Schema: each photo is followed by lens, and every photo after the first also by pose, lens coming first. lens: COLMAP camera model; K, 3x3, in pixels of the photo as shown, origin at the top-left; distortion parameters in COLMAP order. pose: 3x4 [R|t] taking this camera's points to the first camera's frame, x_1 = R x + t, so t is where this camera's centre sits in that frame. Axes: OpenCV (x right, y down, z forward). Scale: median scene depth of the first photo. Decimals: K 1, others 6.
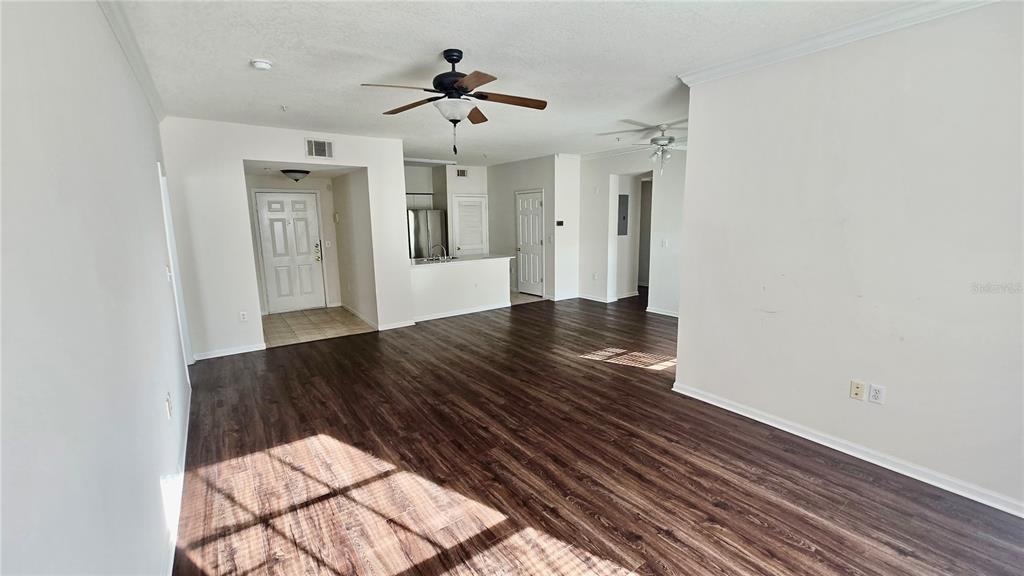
lens RADIAL K [[420.1, 0, 493.8], [0, 420.1, 274.1], [0, 0, 1]] dist [-0.000436, 0.000806]
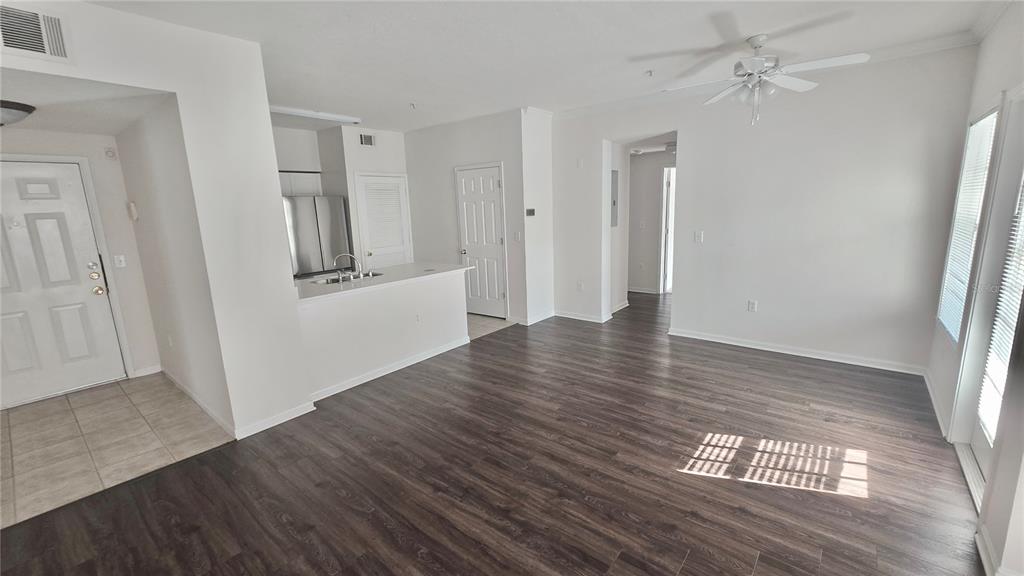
lens RADIAL K [[420.1, 0, 507.2], [0, 420.1, 279.7], [0, 0, 1]] dist [-0.000436, 0.000806]
pose [[0.957377, -0.065798, 0.281246, -0.080080], [0.056366, 0.997547, 0.041508, -0.043412], [-0.283288, -0.023886, 0.958738, 0.363326]]
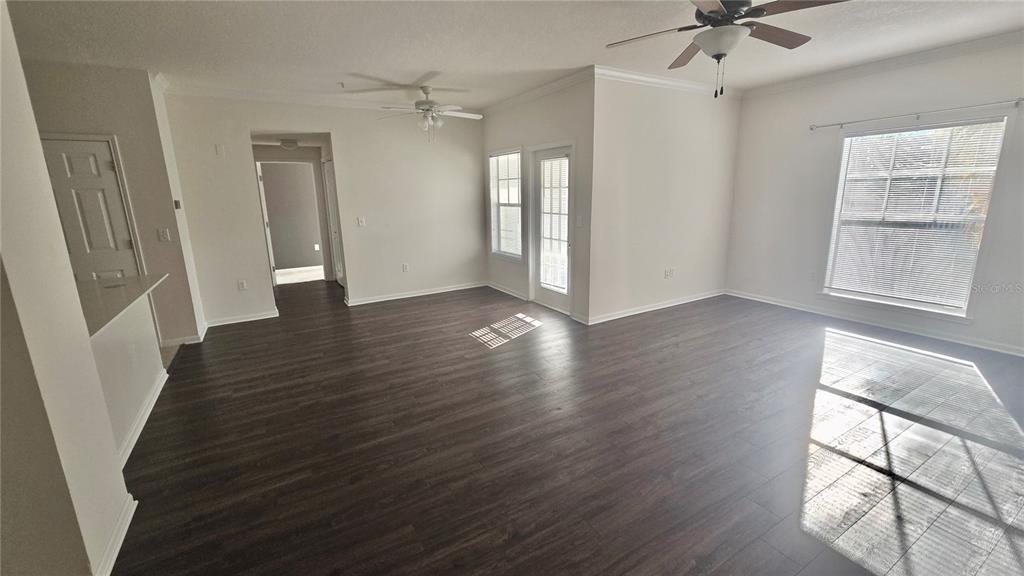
lens RADIAL K [[420.1, 0, 513.3], [0, 420.1, 287.3], [0, 0, 1]] dist [-0.000436, 0.000806]
pose [[0.051572, -0.212838, 0.975725, -0.395383], [0.151236, 0.967422, 0.203034, -0.062509], [-0.987151, 0.137094, 0.082080, 0.546221]]
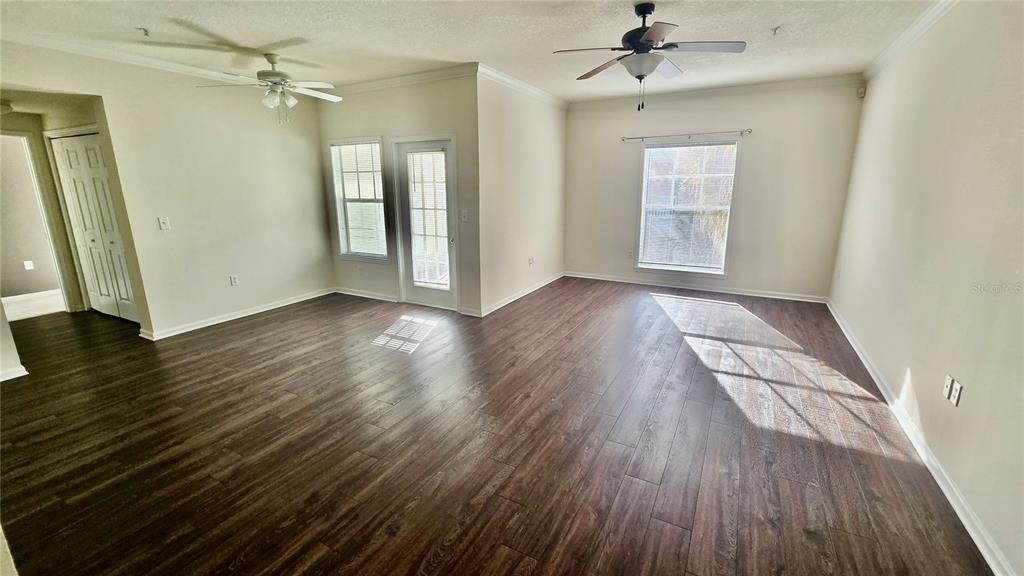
lens RADIAL K [[420.1, 0, 515.3], [0, 420.1, 283.9], [0, 0, 1]] dist [-0.000436, 0.000806]
pose [[-0.469178, -0.190158, 0.862387, -0.357254], [0.126573, 0.951979, 0.278774, -0.084704], [-0.873986, 0.239950, -0.422579, 0.711061]]
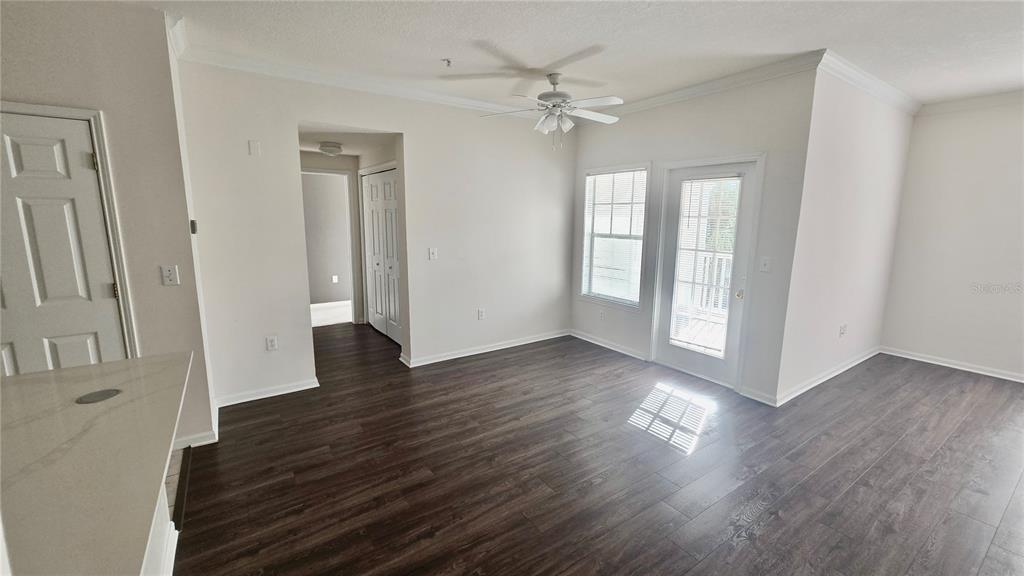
lens RADIAL K [[420.1, 0, 513.8], [0, 420.1, 286.7], [0, 0, 1]] dist [-0.000436, 0.000806]
pose [[-0.019585, -0.156578, 0.987471, -0.209220], [0.123314, 0.979741, 0.157799, -0.097153], [-0.992174, 0.124860, 0.000120, 0.760907]]
